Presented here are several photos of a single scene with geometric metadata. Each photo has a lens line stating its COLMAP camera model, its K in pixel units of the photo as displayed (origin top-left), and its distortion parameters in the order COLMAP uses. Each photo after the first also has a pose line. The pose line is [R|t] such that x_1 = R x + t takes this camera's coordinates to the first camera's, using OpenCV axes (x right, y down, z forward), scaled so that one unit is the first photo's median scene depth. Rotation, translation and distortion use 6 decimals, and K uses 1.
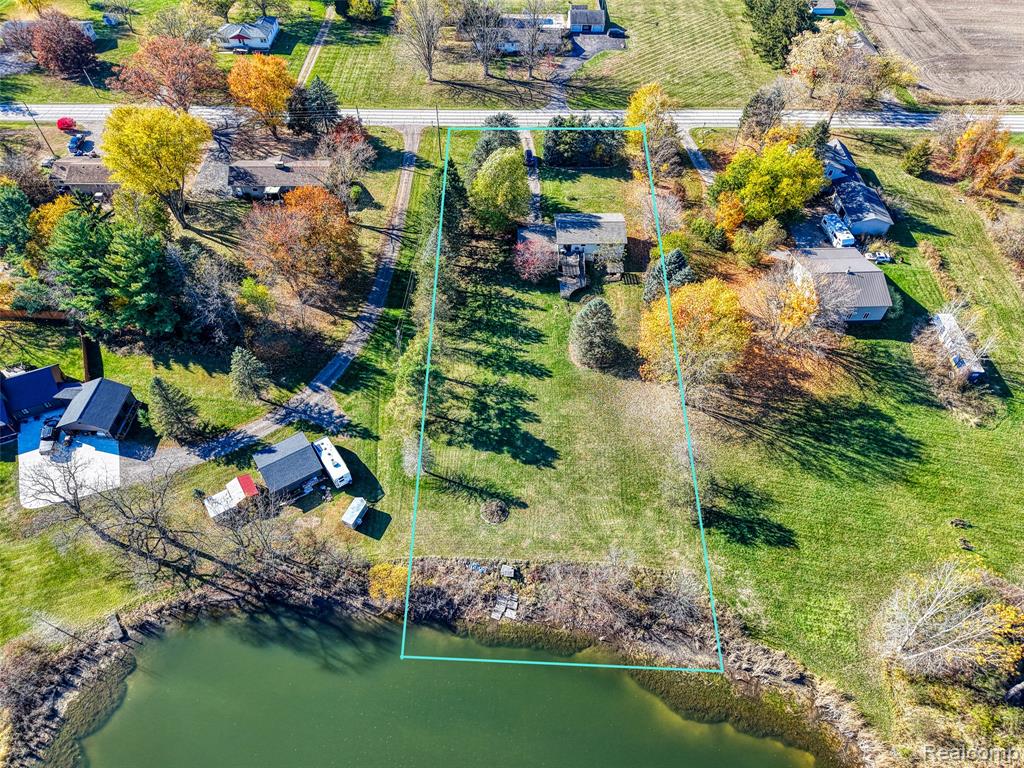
lens RADIAL K [[687.9, 0, 512.0], [0, 687.9, 384.0], [0, 0, 1]] dist [0.010668, -0.000944]
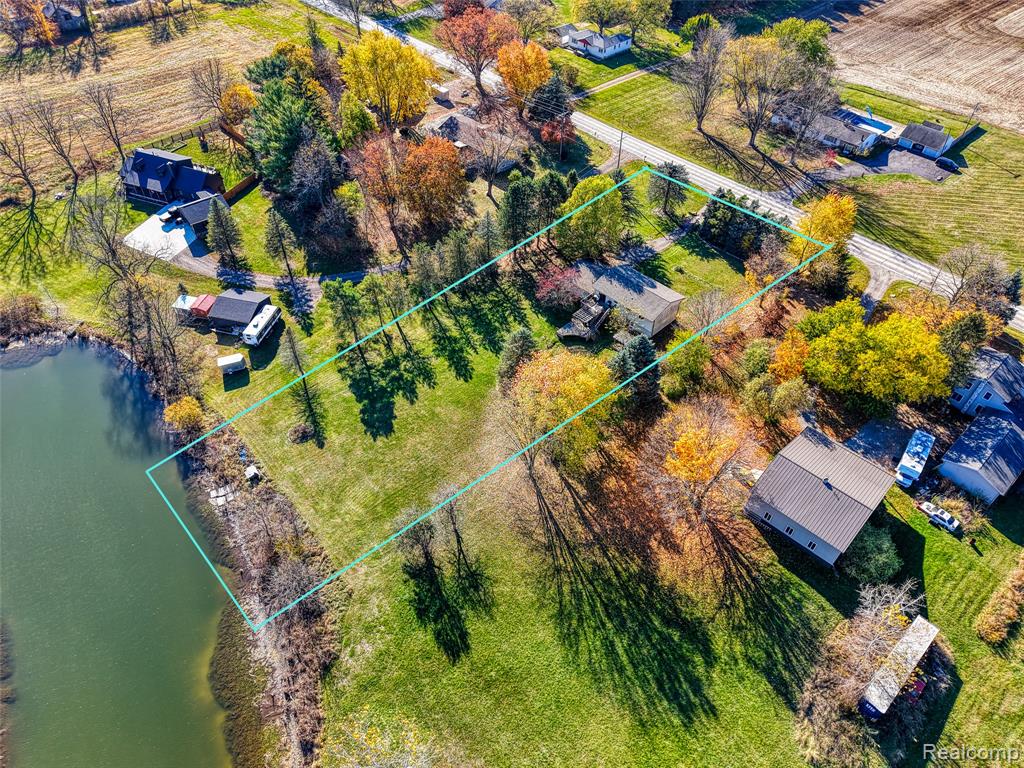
lens RADIAL K [[698.5, 0, 512.0], [0, 698.5, 384.0], [0, 0, 1]] dist [0.003064, 0.003696]
pose [[0.676728, 0.517921, -0.523256, 0.627998], [-0.564778, 0.821126, 0.082326, -0.127140], [0.472298, 0.239811, 0.848189, 0.206507]]
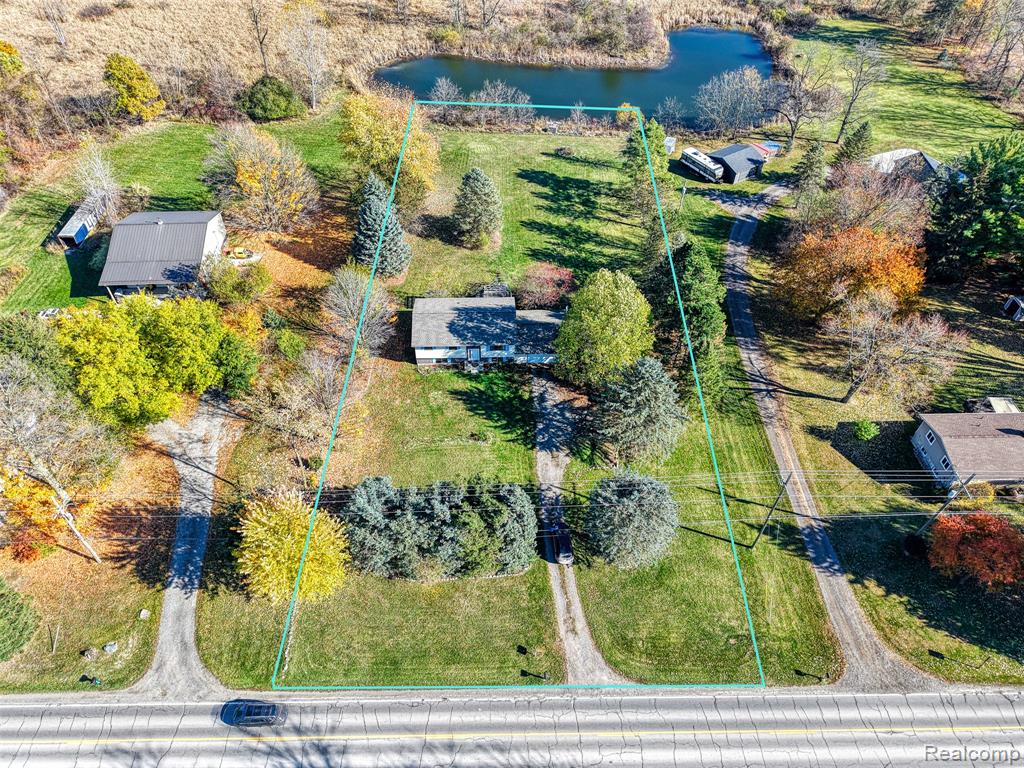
lens RADIAL K [[687.9, 0, 512.0], [0, 687.9, 384.0], [0, 0, 1]] dist [0.010668, -0.000944]
pose [[-0.998950, -0.021408, -0.040515, 0.107152], [-0.037681, -0.119356, 0.992136, -1.035390], [-0.026075, 0.992621, 0.118424, 1.140842]]
